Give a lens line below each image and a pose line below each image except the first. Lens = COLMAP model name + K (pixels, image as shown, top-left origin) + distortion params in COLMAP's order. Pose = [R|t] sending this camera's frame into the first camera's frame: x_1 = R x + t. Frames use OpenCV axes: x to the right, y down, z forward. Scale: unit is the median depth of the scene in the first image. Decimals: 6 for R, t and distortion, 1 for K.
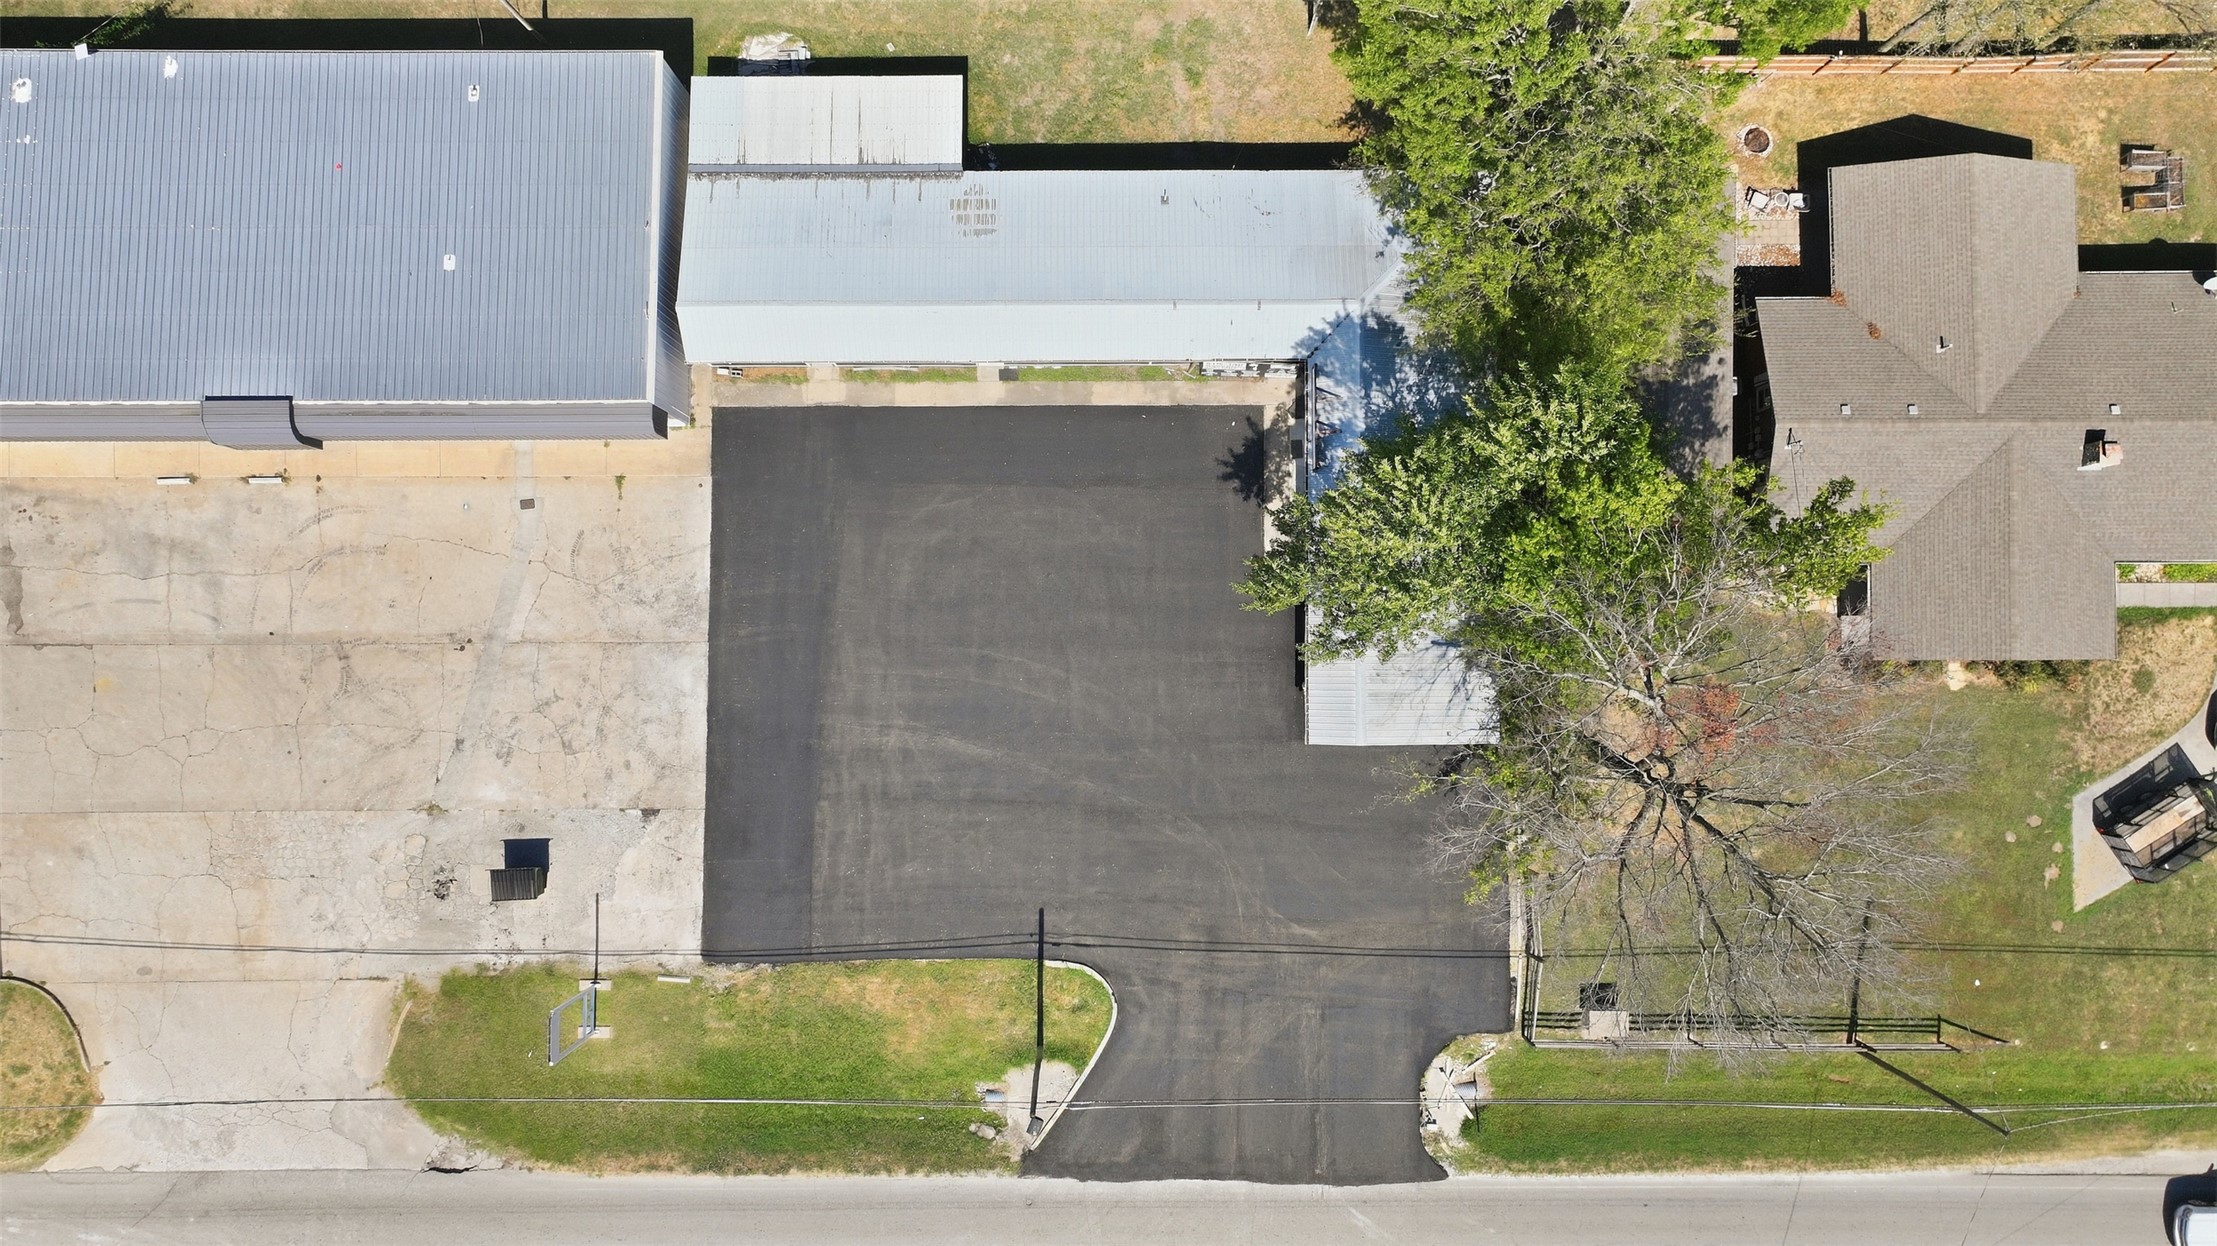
lens RADIAL K [[1545.6, 0, 1108.5], [0, 1545.6, 633.4], [0, 0, 1]] dist [0.004286, 0.001450]
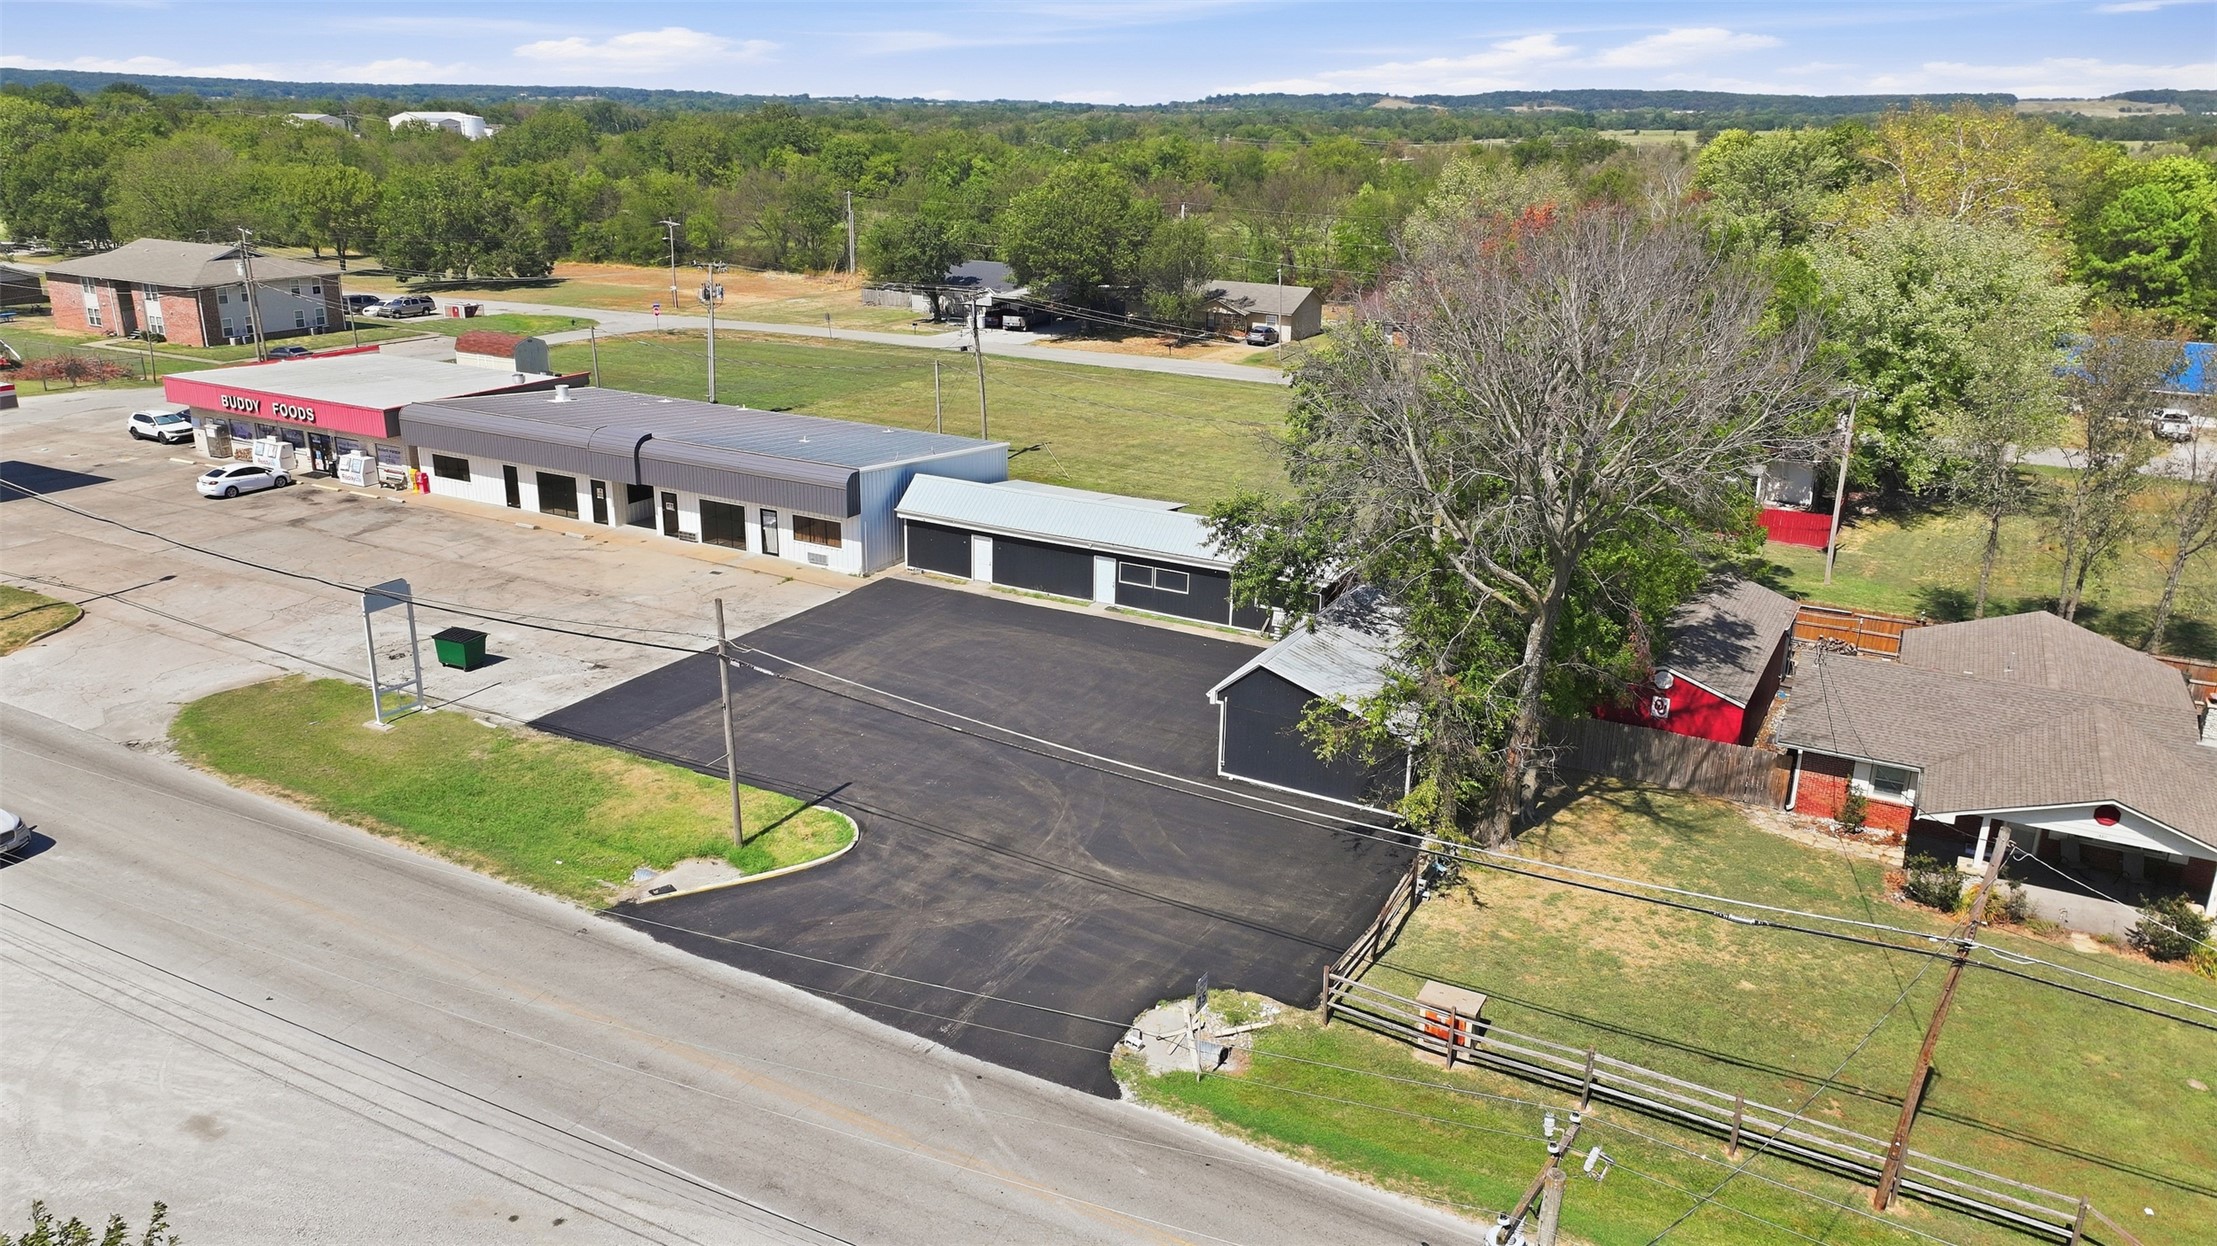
lens RADIAL K [[1551.6, 0, 1108.5], [0, 1551.6, 623.0], [0, 0, 1]] dist [0.004987, 0.005295]
pose [[0.877495, 0.162654, -0.451161, 0.456192], [-0.479583, 0.301168, -0.824195, 0.791578], [0.001817, 0.939596, 0.342280, 0.622522]]
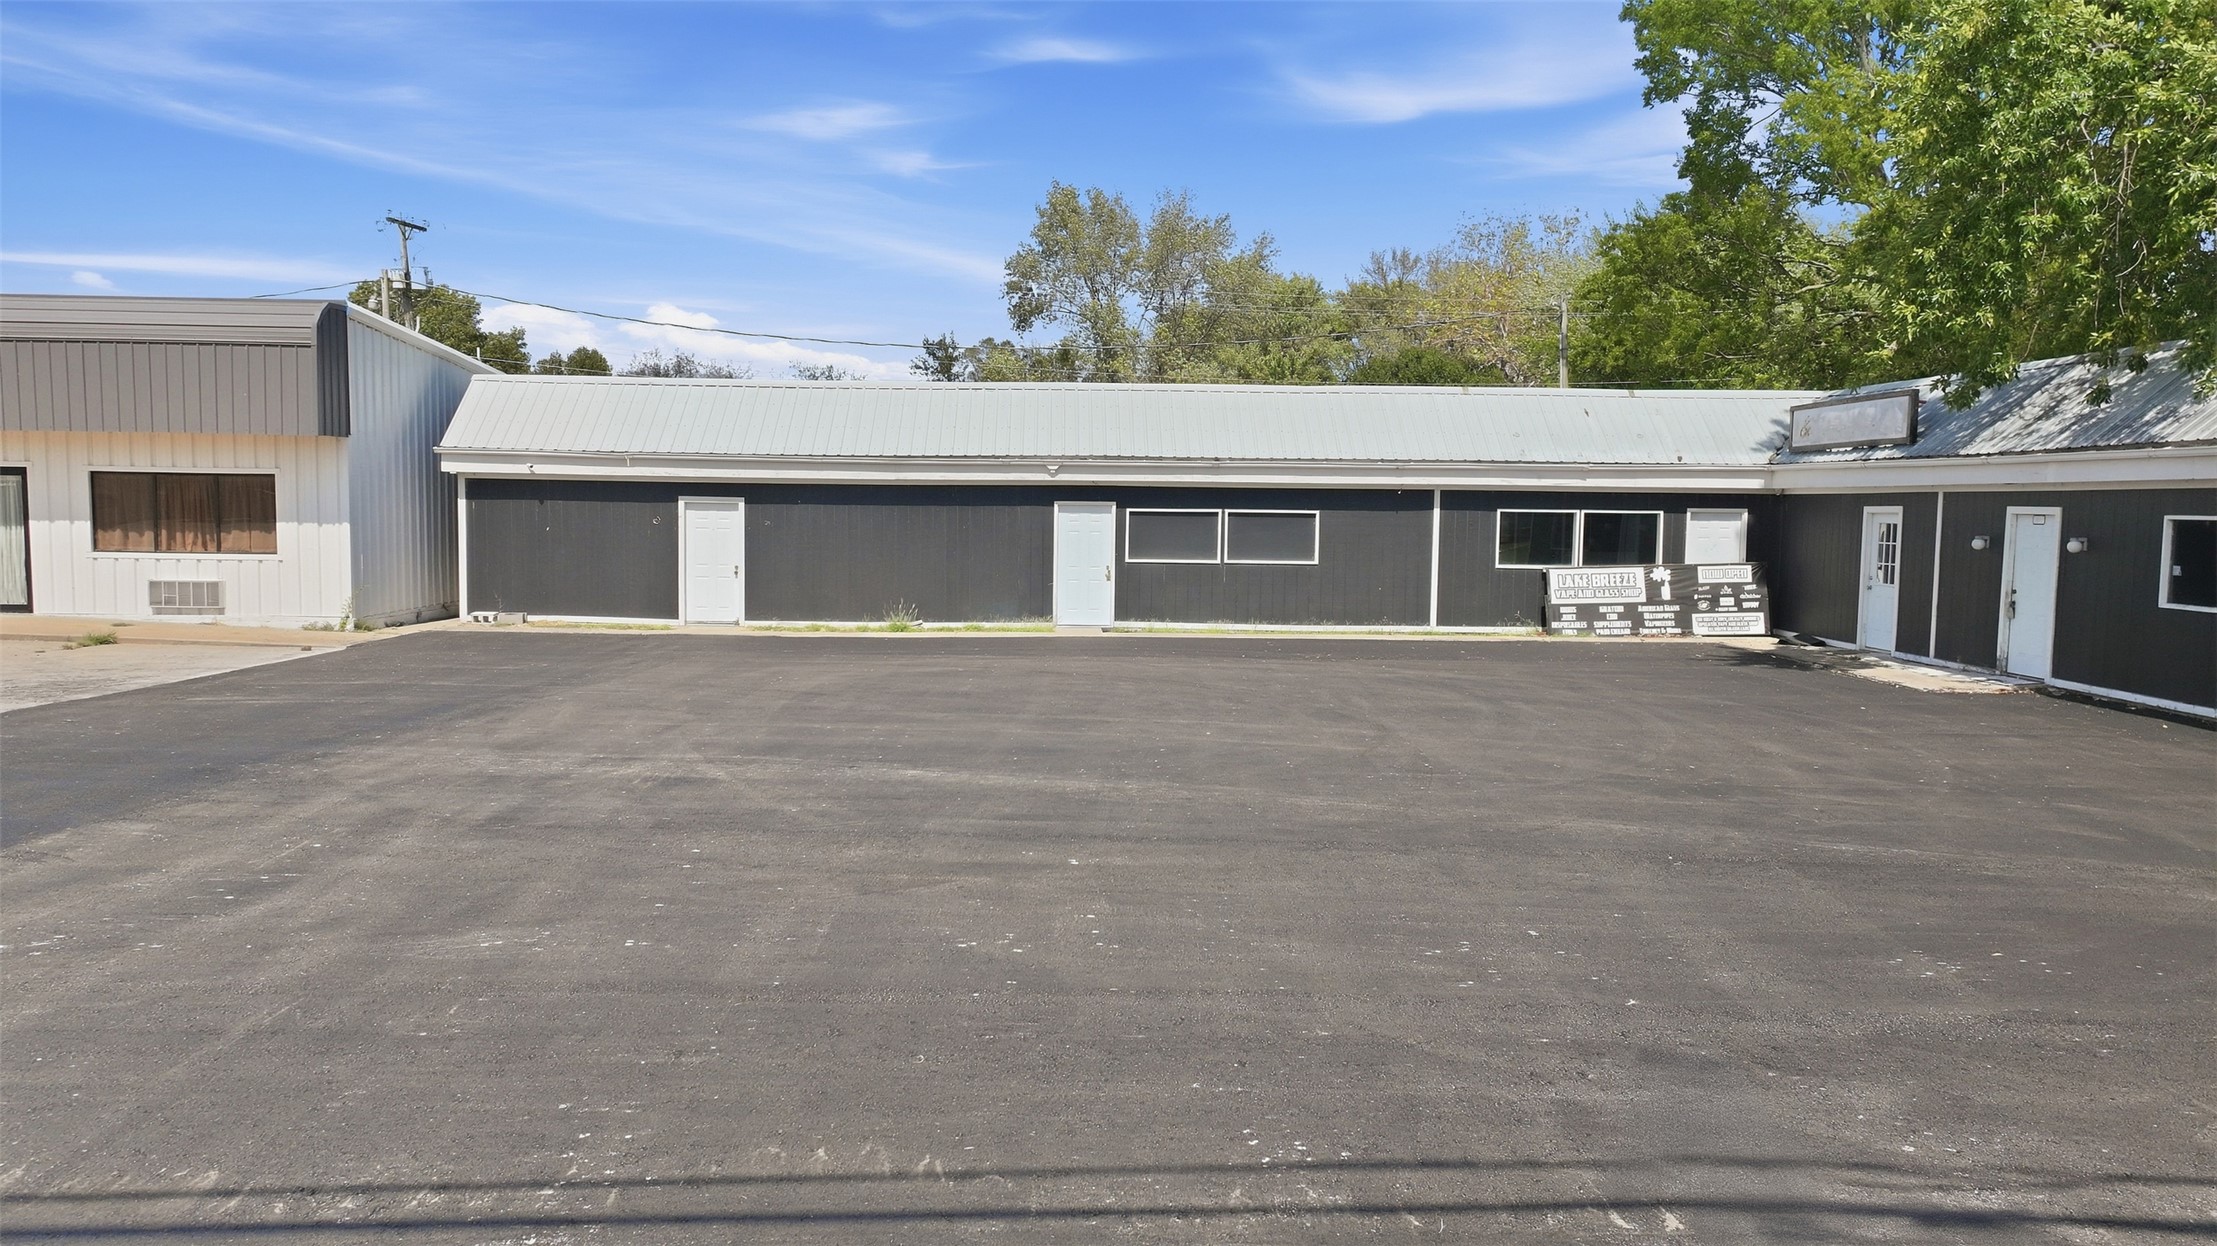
lens RADIAL K [[1553.6, 0, 1104.3], [0, 1553.6, 628.9], [0, 0, 1]] dist [0.002276, 0.002517]
pose [[0.999839, 0.006271, 0.016841, -0.078391], [0.016007, 0.115181, -0.993216, 0.281516], [-0.008168, 0.993325, 0.115062, 0.957587]]
